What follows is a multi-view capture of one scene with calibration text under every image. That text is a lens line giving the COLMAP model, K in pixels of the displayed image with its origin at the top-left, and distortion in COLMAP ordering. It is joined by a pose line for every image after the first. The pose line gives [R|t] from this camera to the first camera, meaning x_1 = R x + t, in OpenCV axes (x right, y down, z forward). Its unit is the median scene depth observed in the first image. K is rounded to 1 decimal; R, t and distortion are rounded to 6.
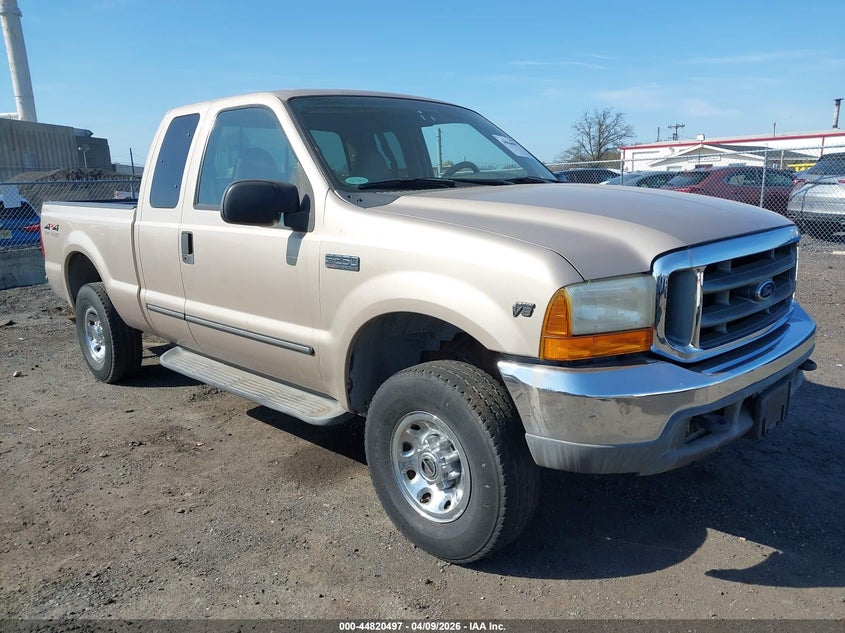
lens RADIAL K [[655.9, 0, 422.5], [0, 655.9, 316.5], [0, 0, 1]] dist [-0.003019, -0.002018]
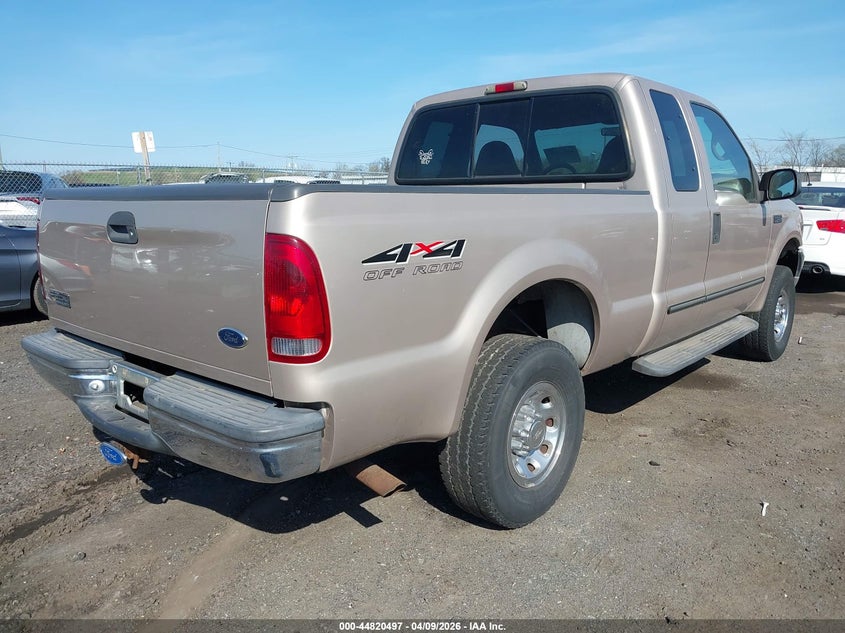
lens RADIAL K [[655.9, 0, 422.5], [0, 655.9, 316.5], [0, 0, 1]] dist [-0.003019, -0.002018]
pose [[-0.032674, -0.163083, 0.986071, -1.249439], [0.208607, 0.963756, 0.166305, -0.215352], [-0.977454, 0.211135, 0.002531, 1.325587]]
